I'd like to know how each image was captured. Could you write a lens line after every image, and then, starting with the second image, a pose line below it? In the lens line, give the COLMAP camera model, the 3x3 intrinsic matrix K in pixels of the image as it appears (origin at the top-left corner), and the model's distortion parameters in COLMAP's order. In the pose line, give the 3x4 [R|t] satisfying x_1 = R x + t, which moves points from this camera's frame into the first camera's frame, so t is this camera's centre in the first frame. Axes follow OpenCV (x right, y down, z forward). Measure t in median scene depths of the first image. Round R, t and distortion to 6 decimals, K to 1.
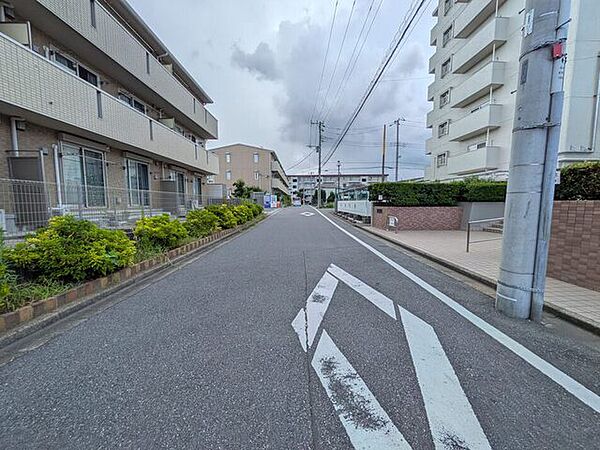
lens RADIAL K [[242.3, 0, 300.0], [0, 242.3, 225.0], [0, 0, 1]] dist [-0.000269, -0.000049]
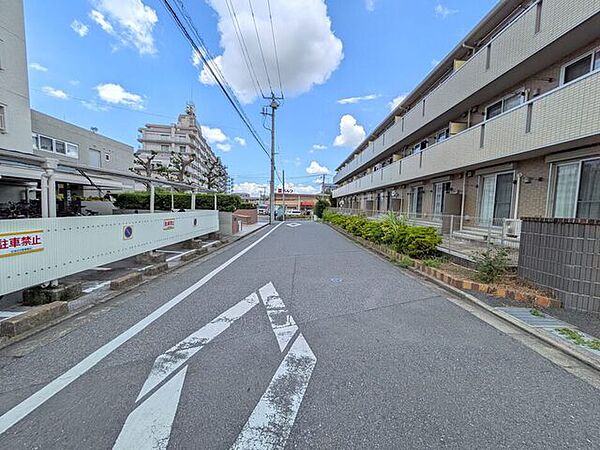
lens RADIAL K [[242.3, 0, 300.0], [0, 242.3, 225.0], [0, 0, 1]] dist [-0.000269, -0.000049]
pose [[-0.999869, -0.013303, 0.009235, 0.032376], [-0.011589, 0.986096, 0.165773, -0.218793], [-0.011312, 0.165644, -0.986121, 1.930547]]
